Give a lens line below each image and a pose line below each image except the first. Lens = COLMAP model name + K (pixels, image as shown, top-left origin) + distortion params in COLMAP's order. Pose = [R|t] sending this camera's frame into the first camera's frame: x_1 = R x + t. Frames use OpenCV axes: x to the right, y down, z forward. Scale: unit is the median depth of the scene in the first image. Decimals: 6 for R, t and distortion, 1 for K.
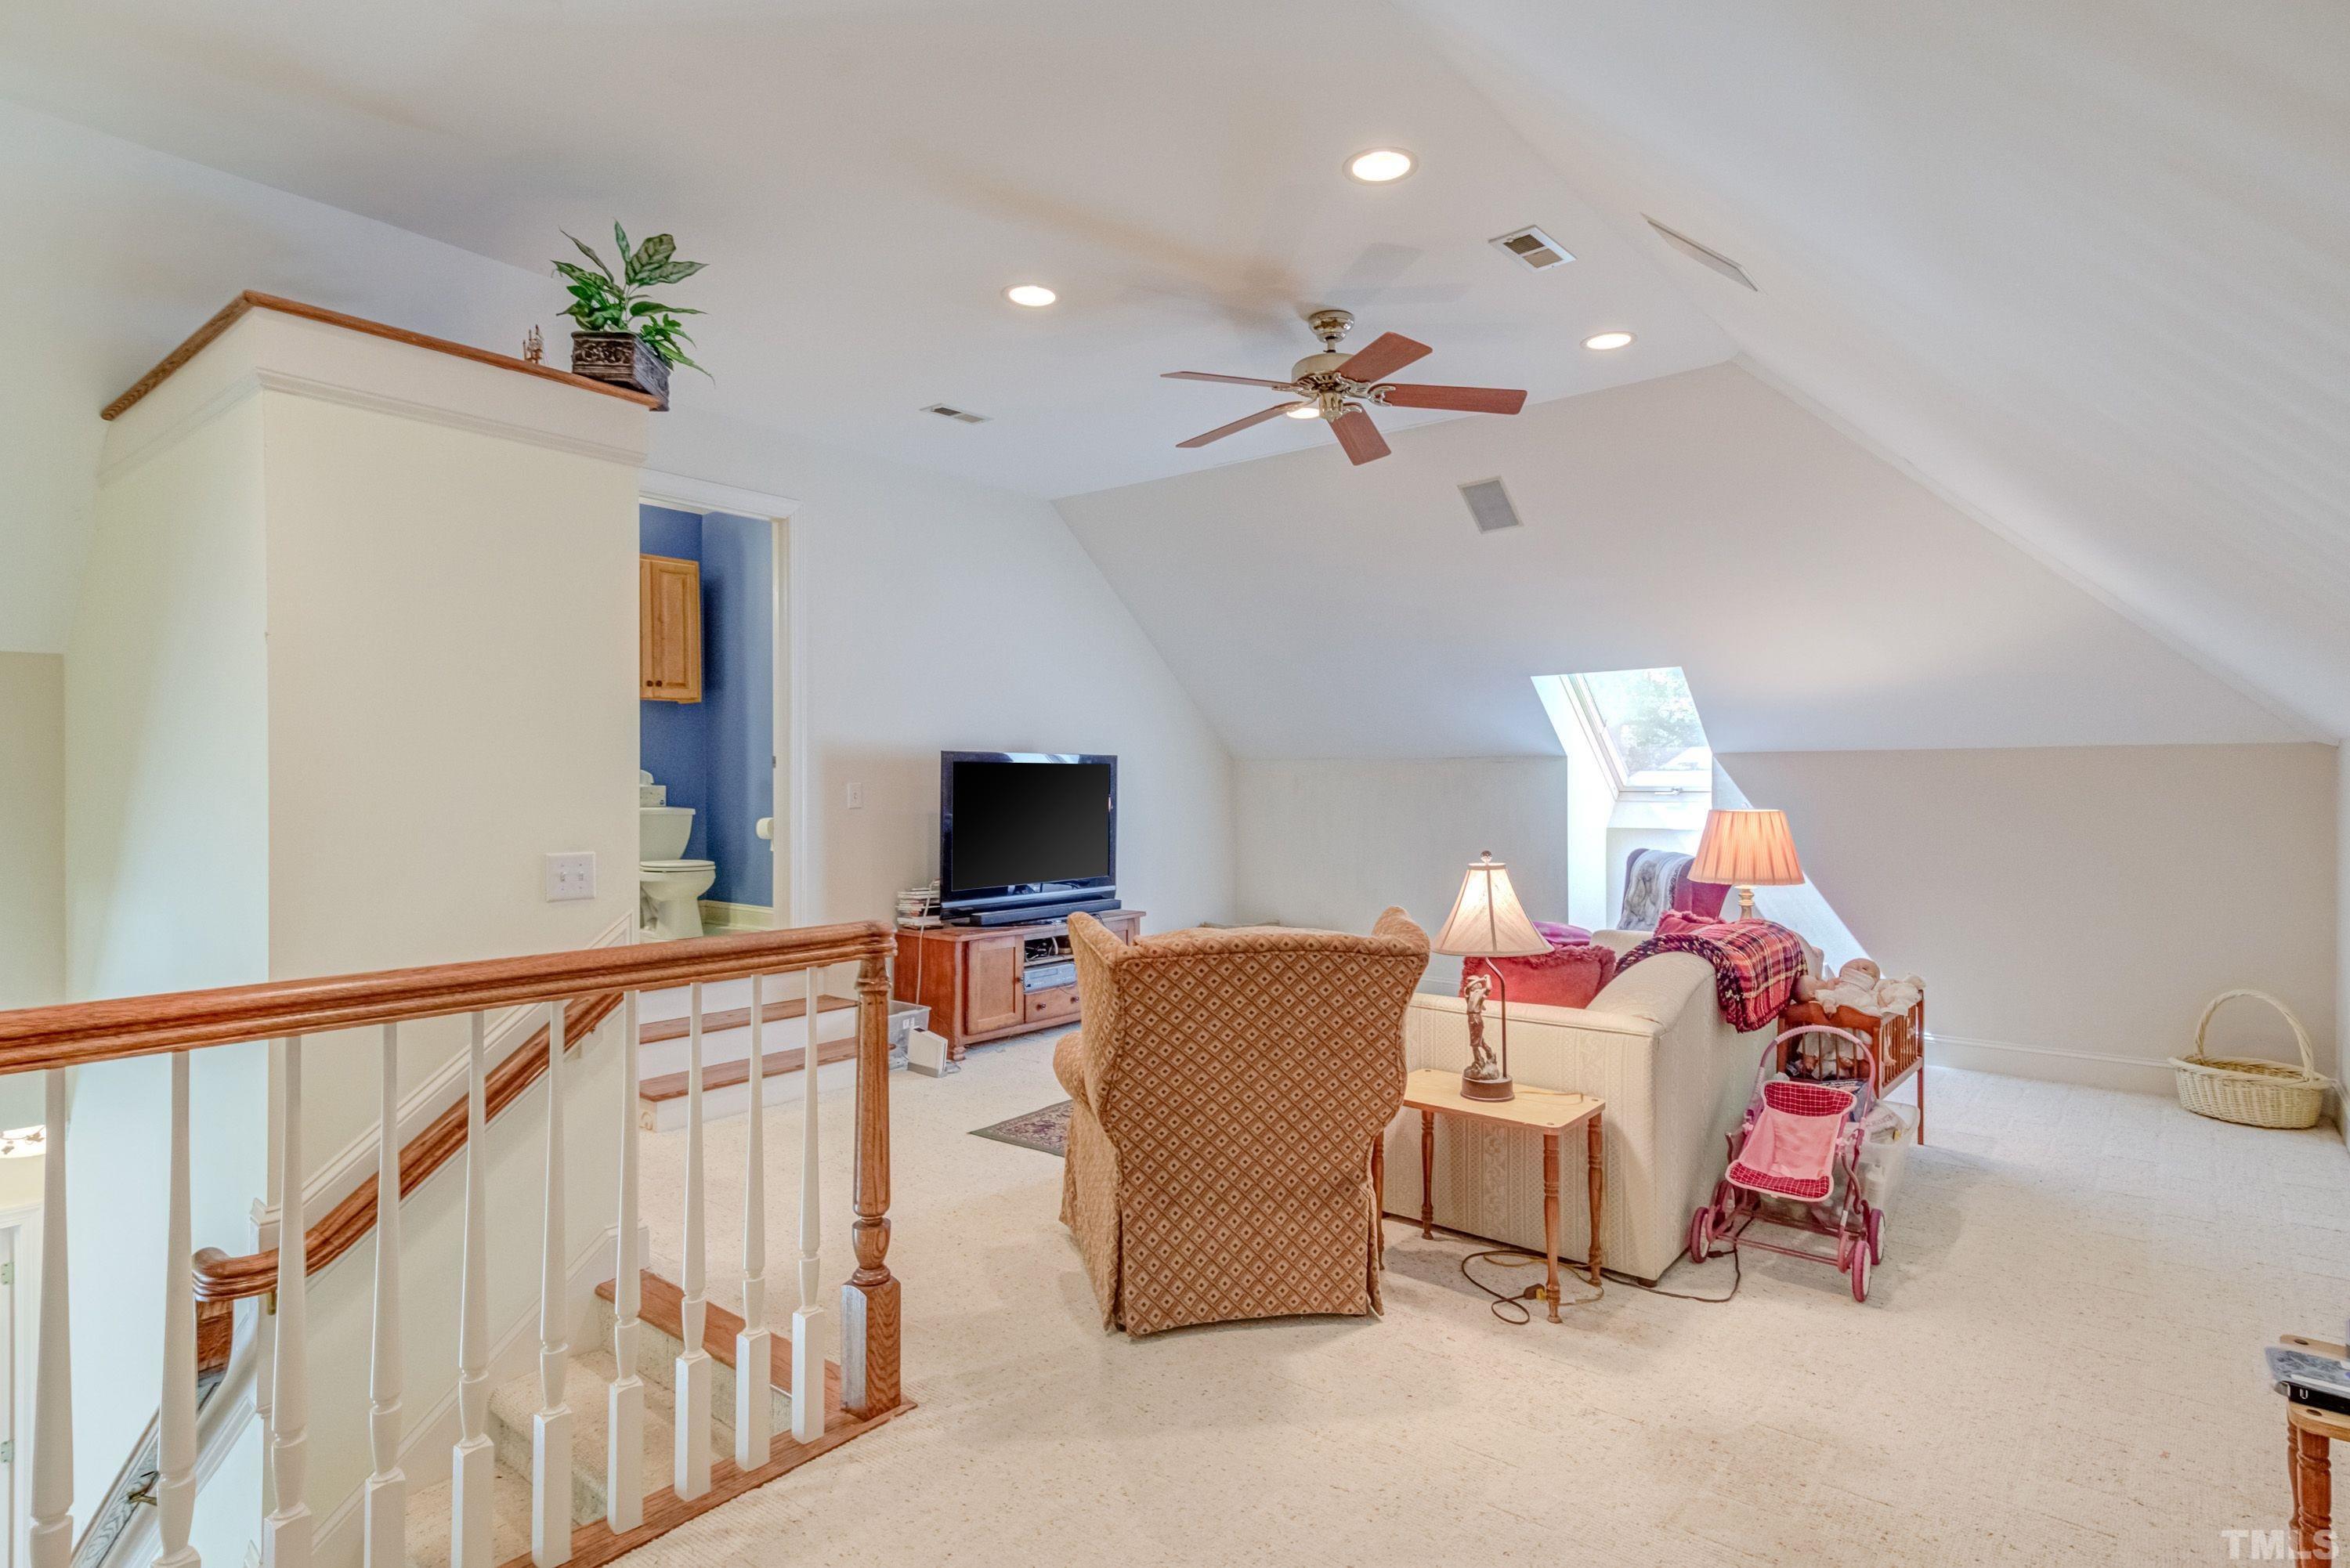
lens RADIAL K [[1210.9, 0, 1176.9], [0, 1210.9, 779.9], [0, 0, 1]] dist [0.010225, -0.005786]
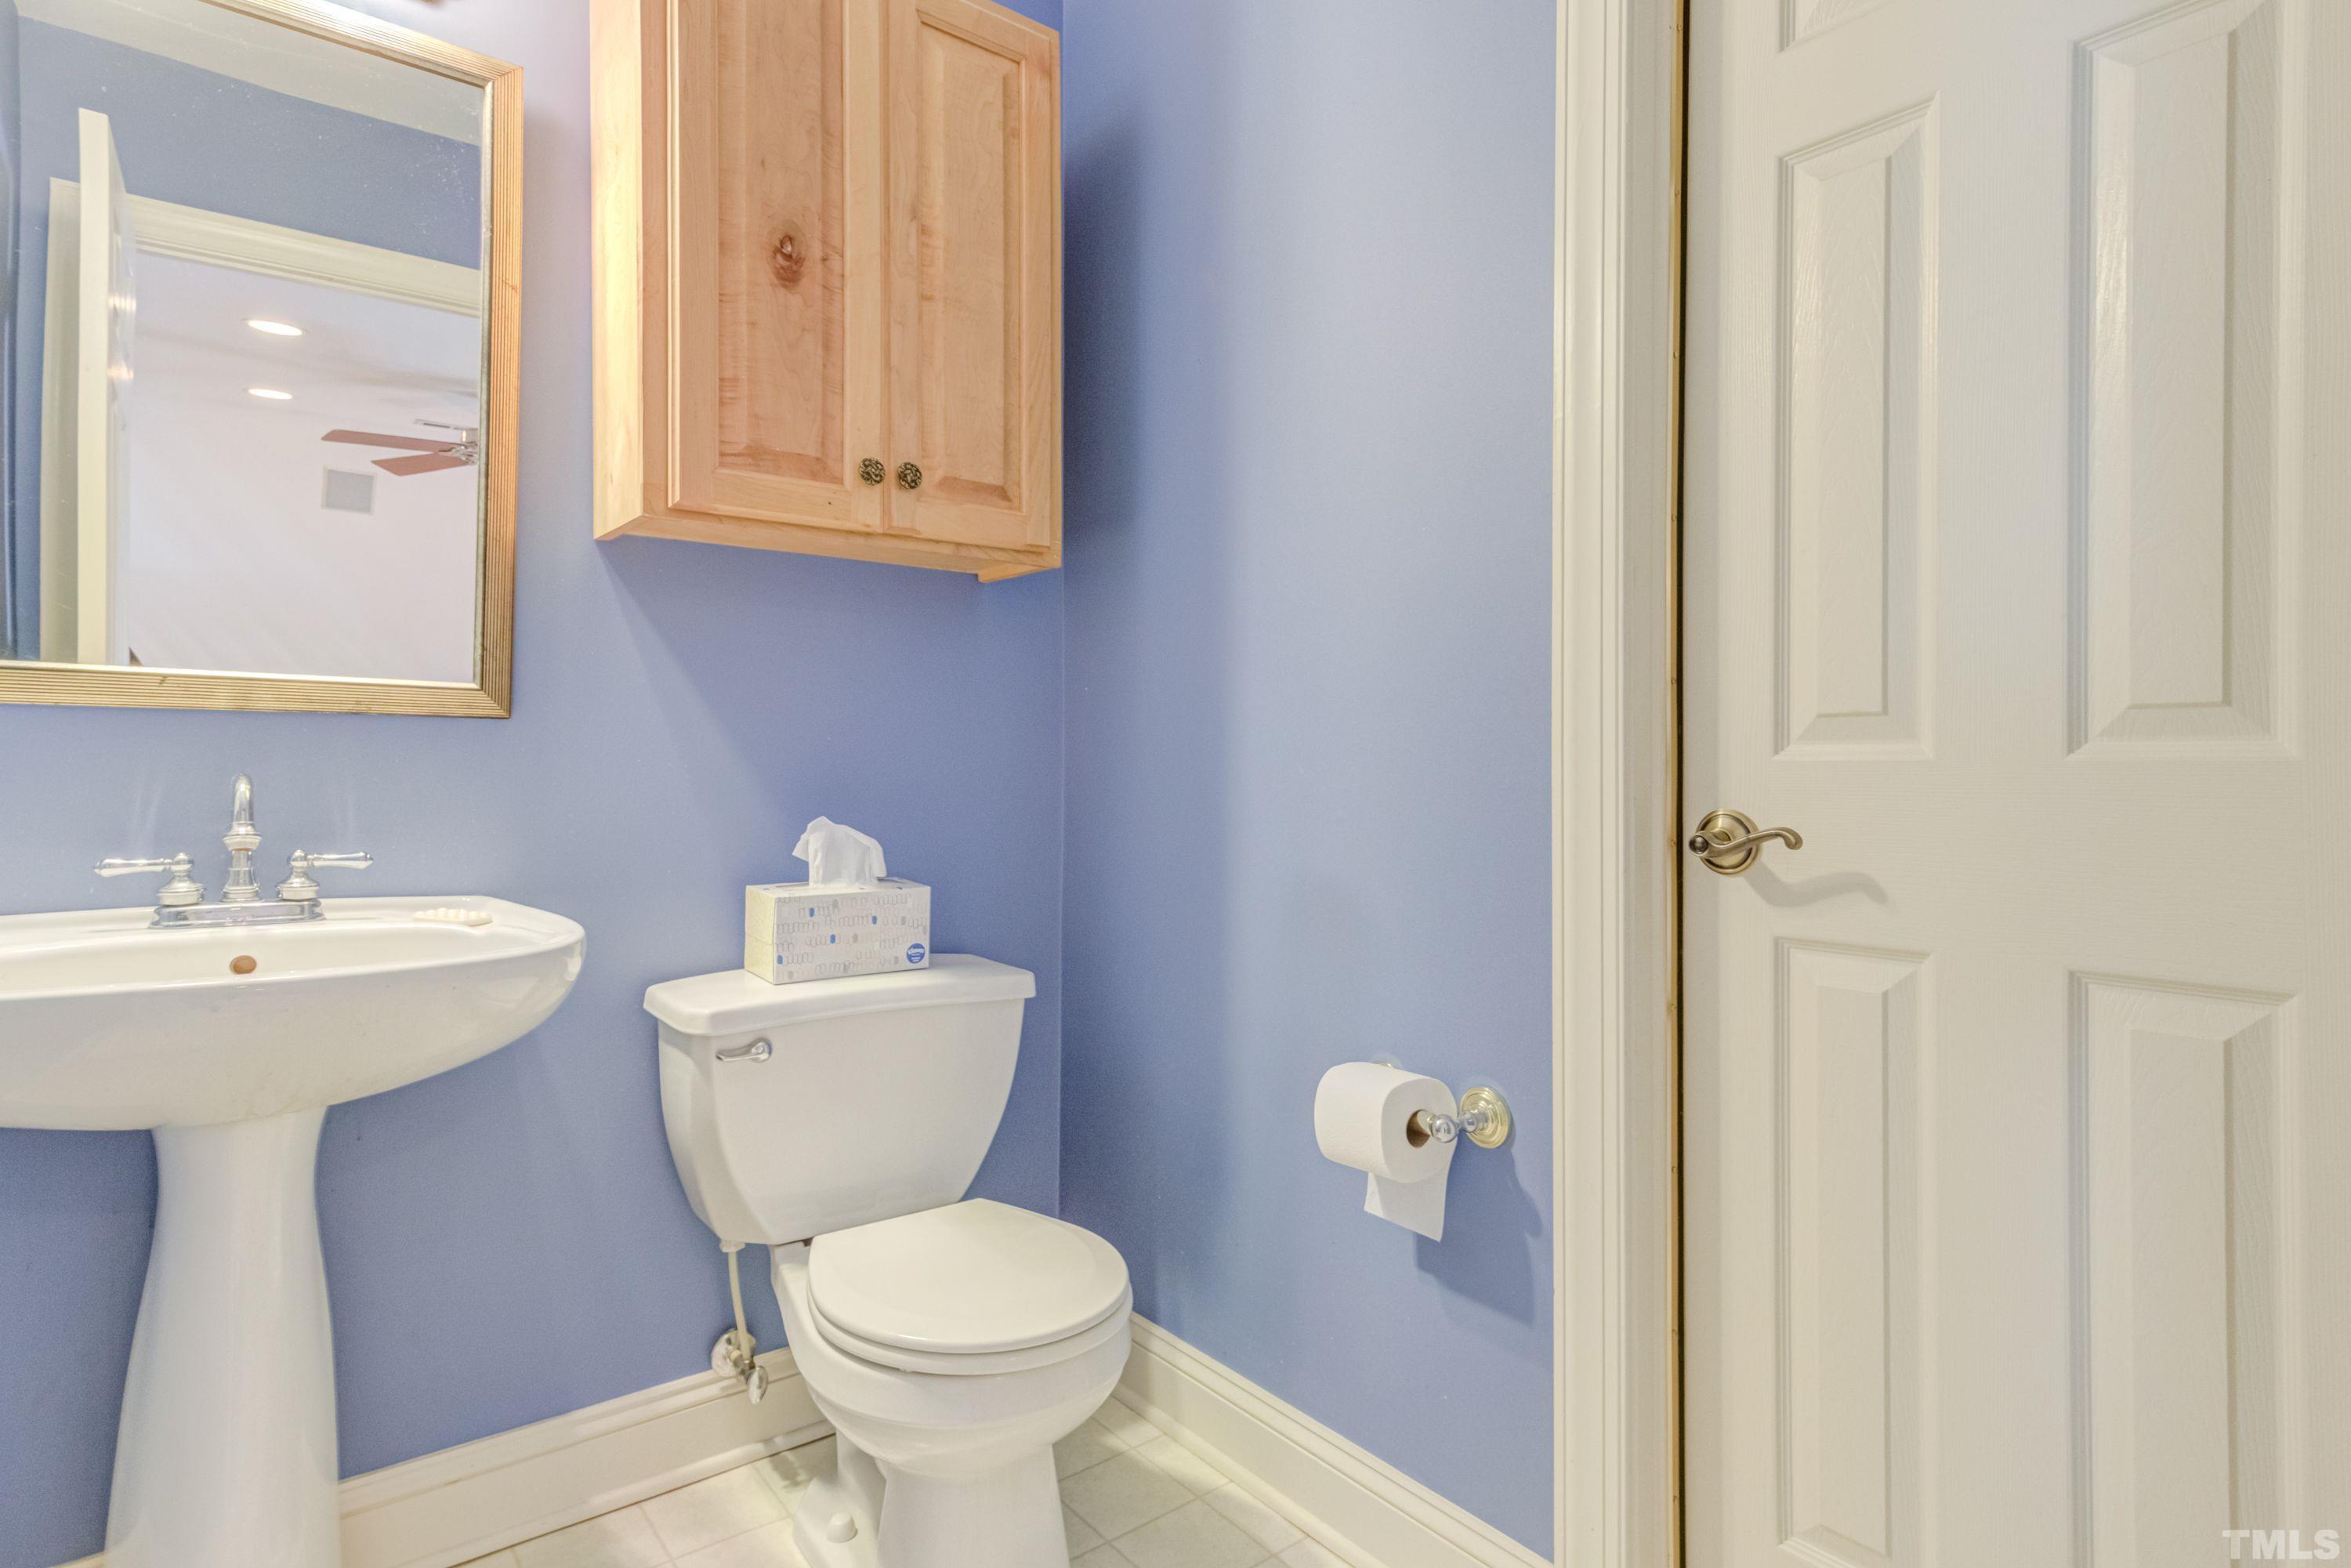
lens RADIAL K [[1211.5, 0, 1169.9], [0, 1211.5, 773.5], [0, 0, 1]] dist [0.010225, -0.005786]
pose [[0.978480, 0.011137, -0.206040, -0.319264], [-0.011860, 0.999927, -0.002275, -0.019300], [0.205999, 0.004669, 0.978541, 0.759711]]
